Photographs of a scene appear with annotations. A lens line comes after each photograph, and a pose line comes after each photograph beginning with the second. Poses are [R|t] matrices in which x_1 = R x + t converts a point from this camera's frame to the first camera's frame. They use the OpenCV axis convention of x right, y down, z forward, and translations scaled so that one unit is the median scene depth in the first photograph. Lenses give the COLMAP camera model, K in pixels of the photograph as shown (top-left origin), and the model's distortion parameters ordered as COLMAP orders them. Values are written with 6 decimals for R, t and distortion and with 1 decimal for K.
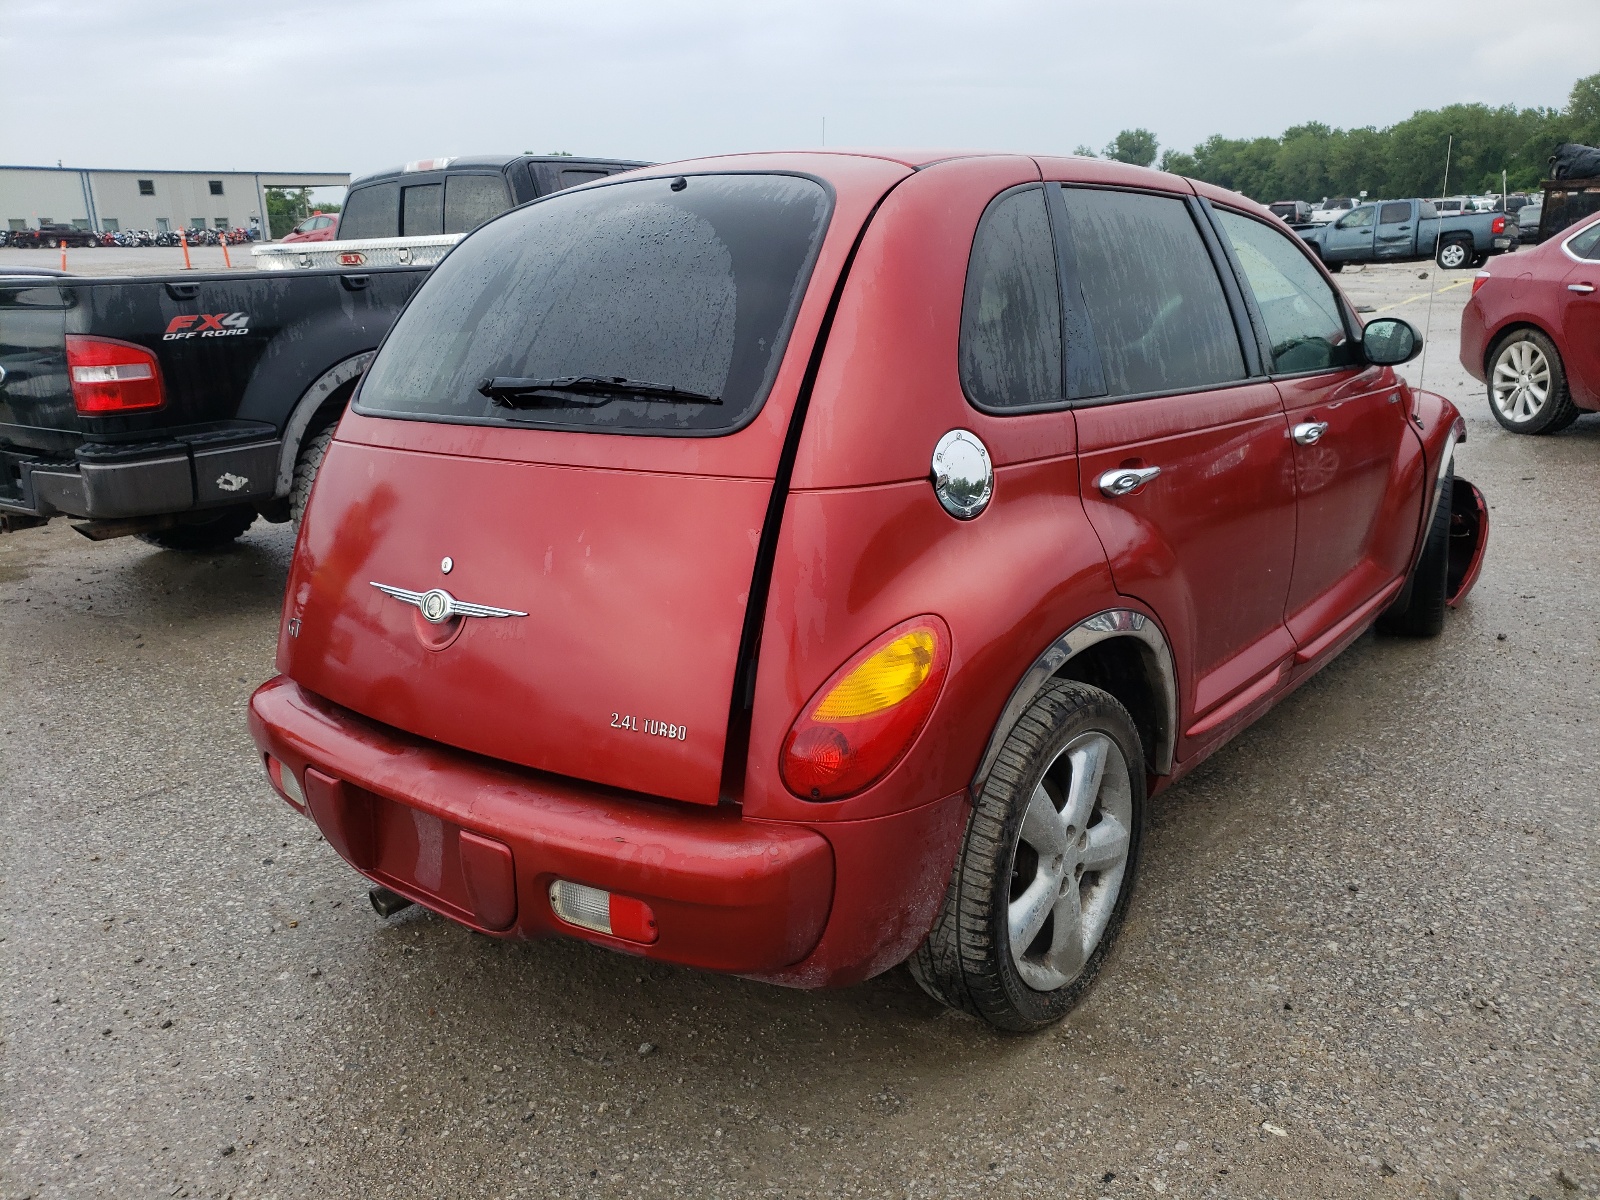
lens RADIAL K [[1214.8, 0, 805.2], [0, 1214.8, 599.8], [0, 0, 1]] dist [0.011165, 0.008179]
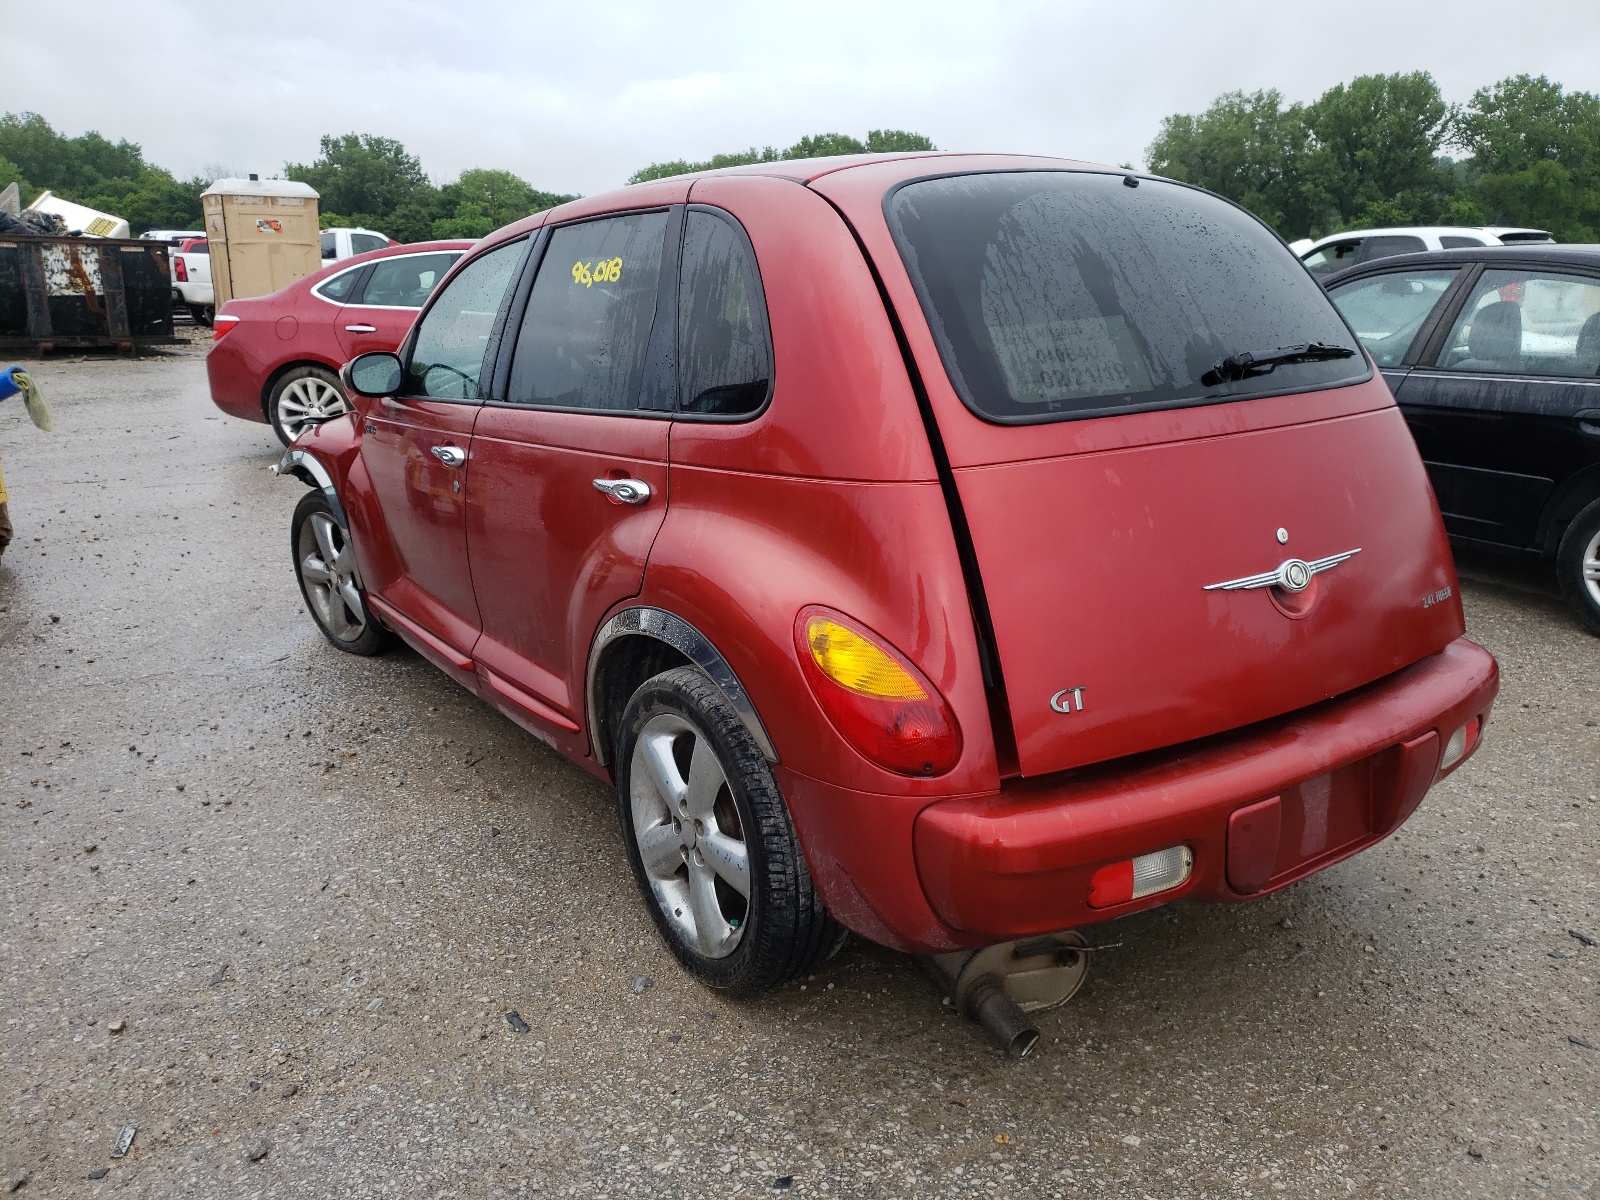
lens RADIAL K [[1214.8, 0, 805.0], [0, 1214.8, 600.9], [0, 0, 1]] dist [0.011165, 0.008179]
pose [[0.294551, -0.211755, 0.931880, -0.357749], [0.256159, 0.956951, 0.136484, -0.056561], [-0.920664, 0.198508, 0.336113, 0.270276]]
